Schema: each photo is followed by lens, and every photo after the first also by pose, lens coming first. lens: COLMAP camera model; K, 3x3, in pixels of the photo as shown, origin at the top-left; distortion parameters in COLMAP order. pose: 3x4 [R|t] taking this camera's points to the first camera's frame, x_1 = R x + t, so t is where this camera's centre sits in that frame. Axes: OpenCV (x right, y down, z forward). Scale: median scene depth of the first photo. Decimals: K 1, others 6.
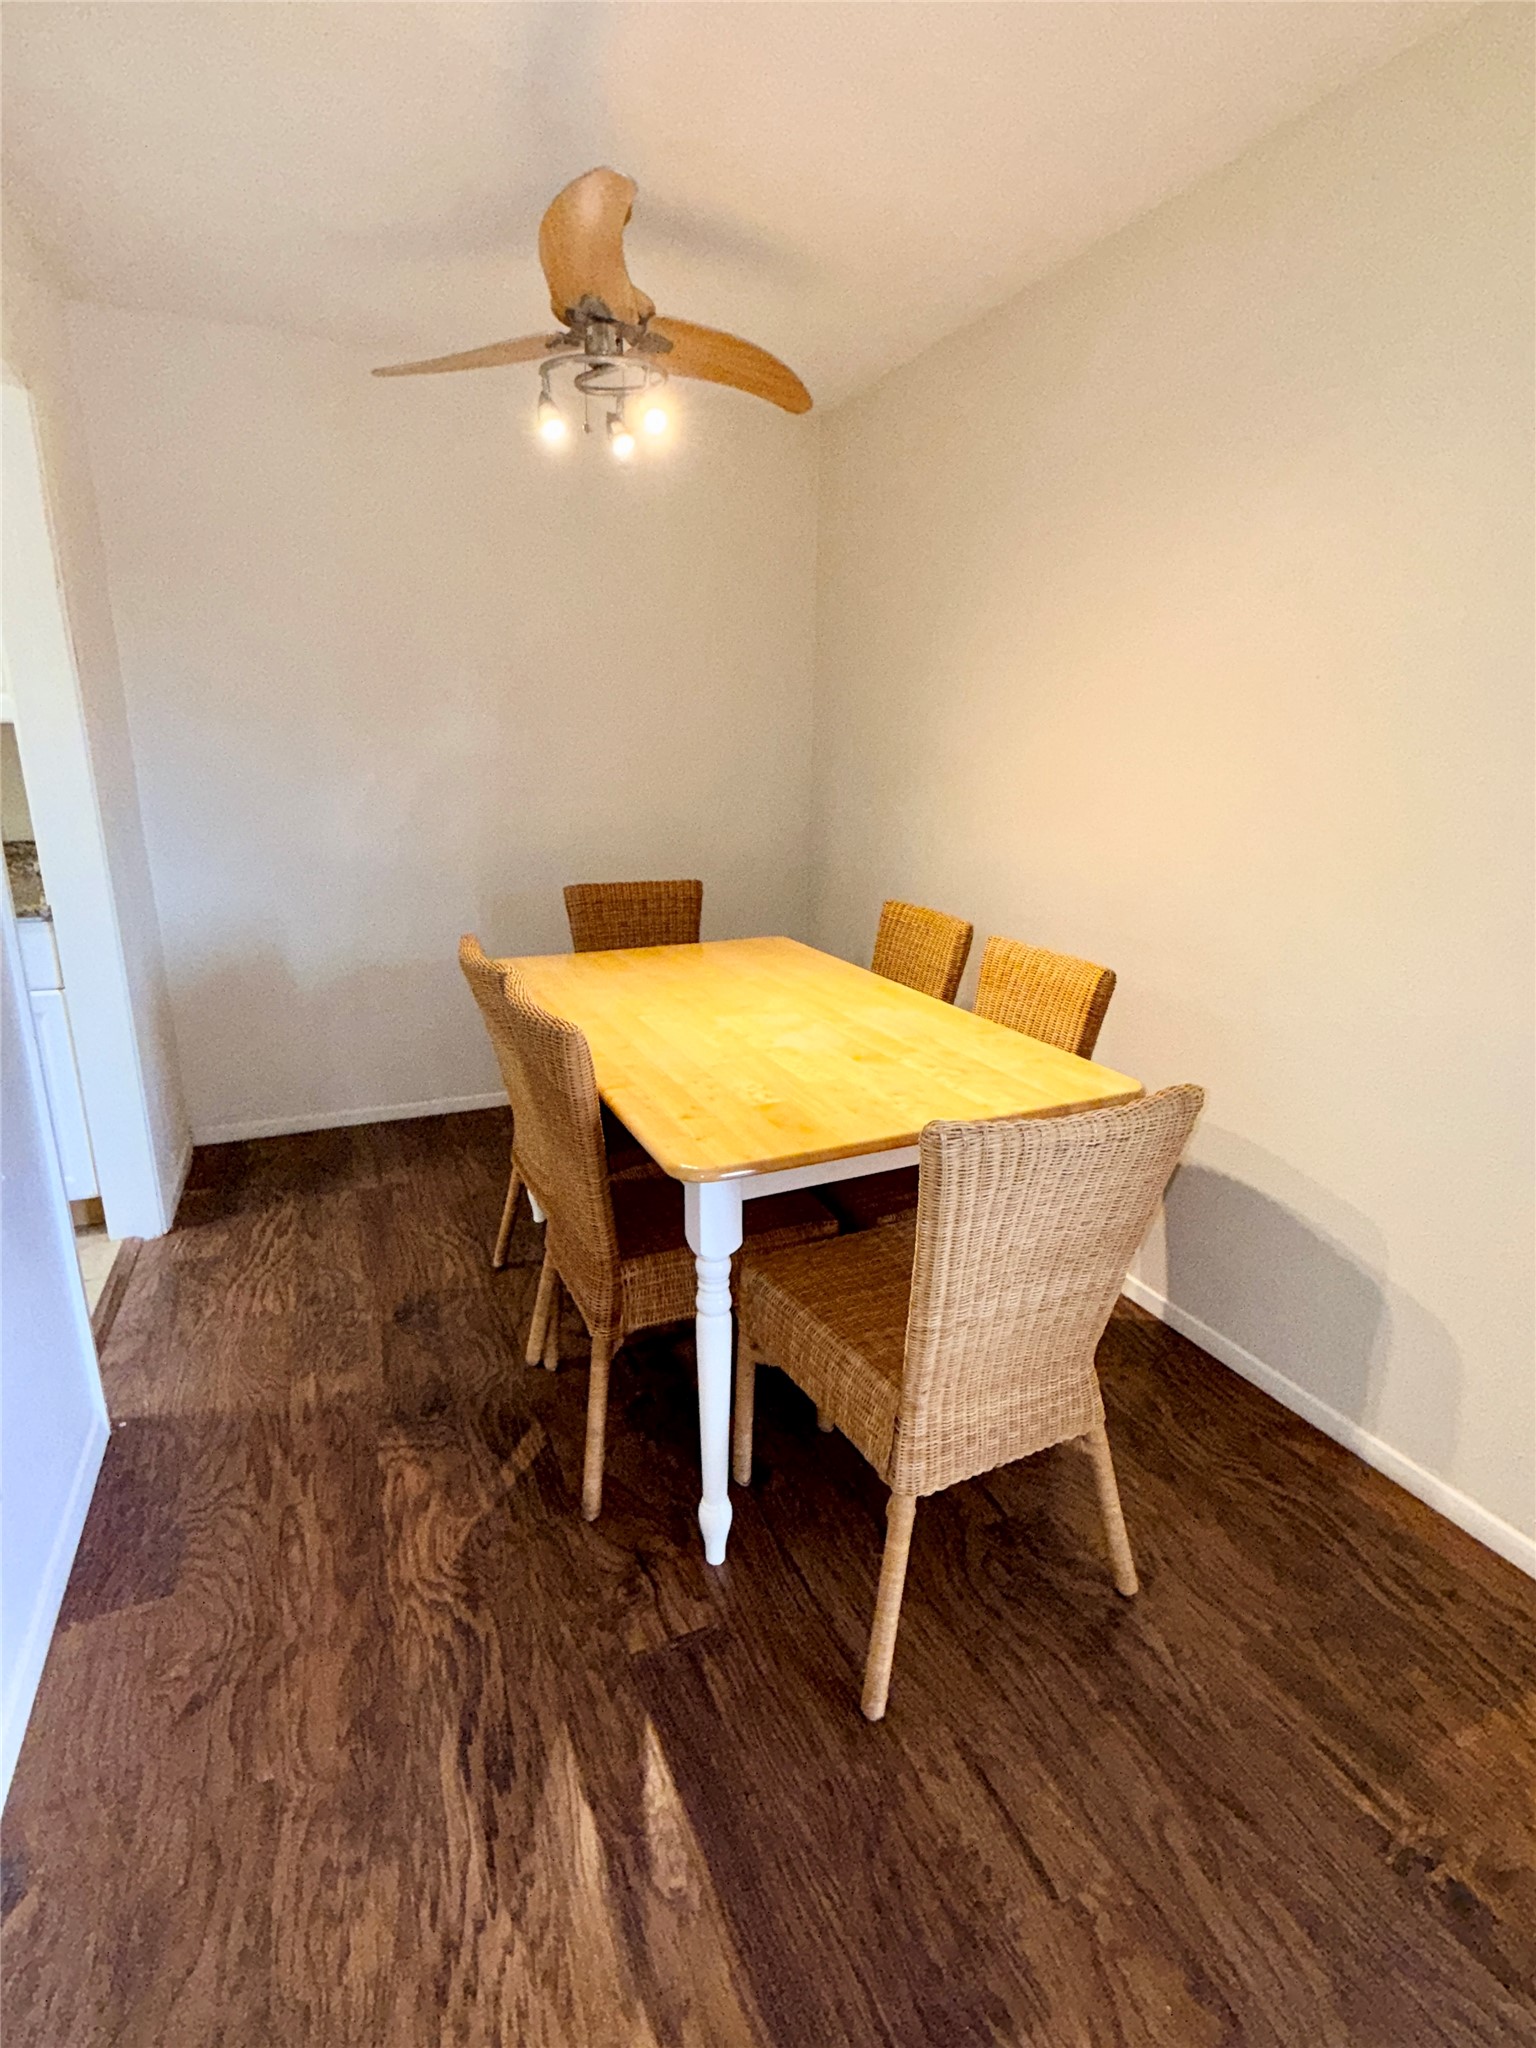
lens RADIAL K [[939.2, 0, 746.1], [0, 939.2, 1092.6], [0, 0, 1]] dist [-0.002558, 0.000153]
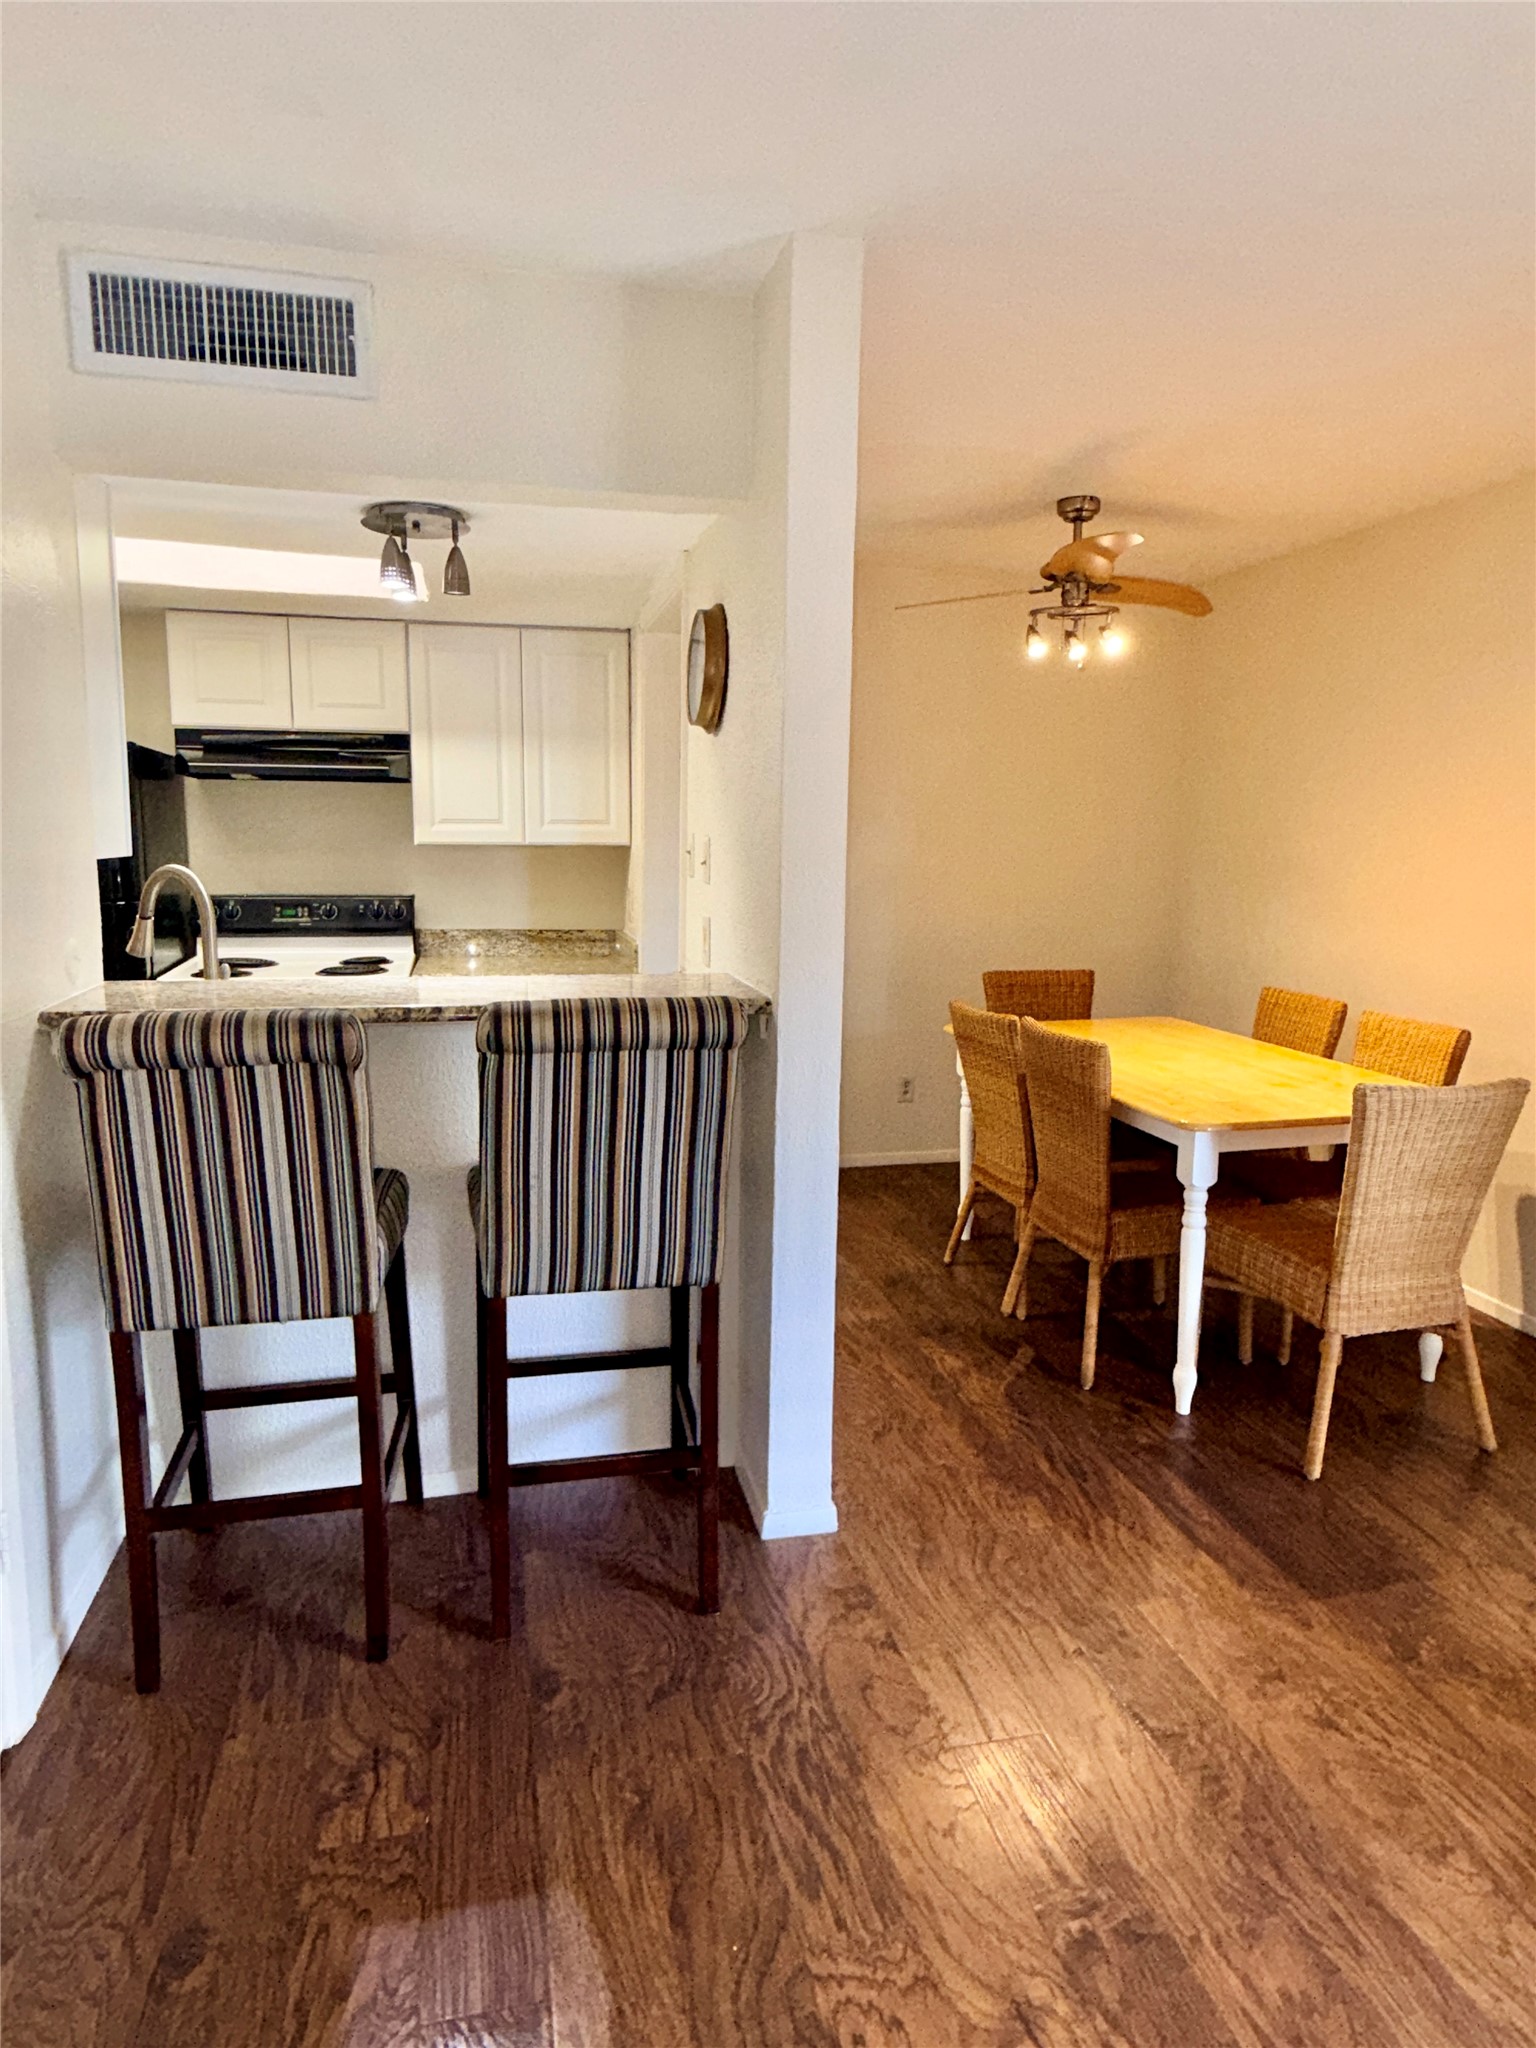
lens RADIAL K [[1204.5, 0, 783.9], [0, 1204.5, 1101.5], [0, 0, 1]] dist [0.001563, -0.001832]
pose [[0.988347, 0.034038, -0.148362, -0.383918], [-0.054116, 0.989574, -0.133474, 0.305993], [0.142272, 0.139947, 0.979884, -0.982462]]
